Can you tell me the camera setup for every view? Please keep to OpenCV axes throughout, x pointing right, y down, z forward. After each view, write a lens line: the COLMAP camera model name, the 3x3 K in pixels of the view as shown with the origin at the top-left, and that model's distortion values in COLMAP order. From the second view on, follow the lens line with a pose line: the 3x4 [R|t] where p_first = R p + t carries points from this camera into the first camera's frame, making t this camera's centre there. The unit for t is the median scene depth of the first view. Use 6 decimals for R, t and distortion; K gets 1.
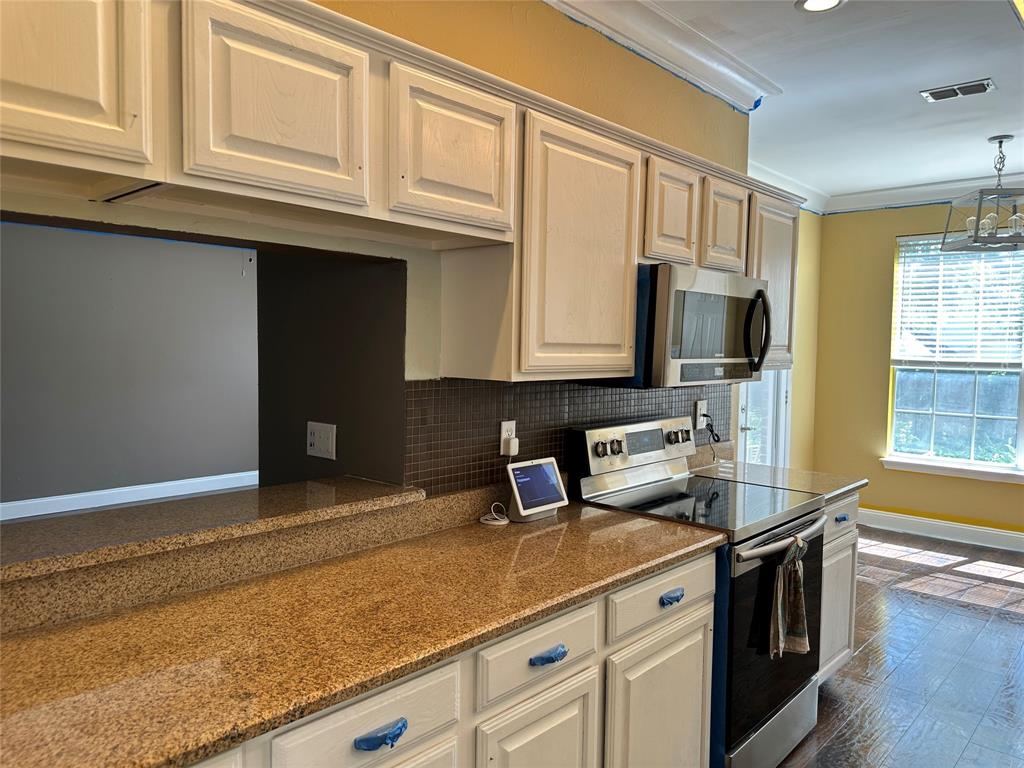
lens RADIAL K [[722.2, 0, 519.0], [0, 722.2, 387.6], [0, 0, 1]] dist [0.072799, -0.086096]
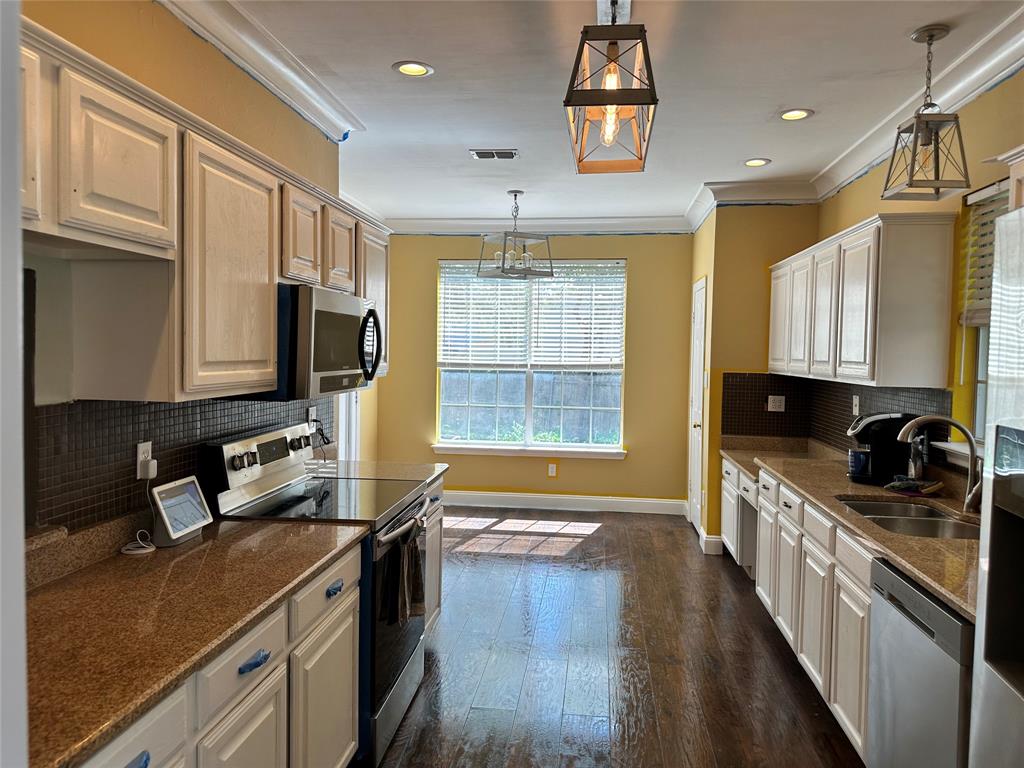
lens RADIAL K [[722.2, 0, 527.2], [0, 722.2, 386.8], [0, 0, 1]] dist [0.072799, -0.086096]
pose [[0.800131, -0.034359, 0.598840, -0.186459], [0.032649, 0.999373, 0.013716, -0.022956], [-0.598936, 0.008577, 0.800751, -0.065437]]
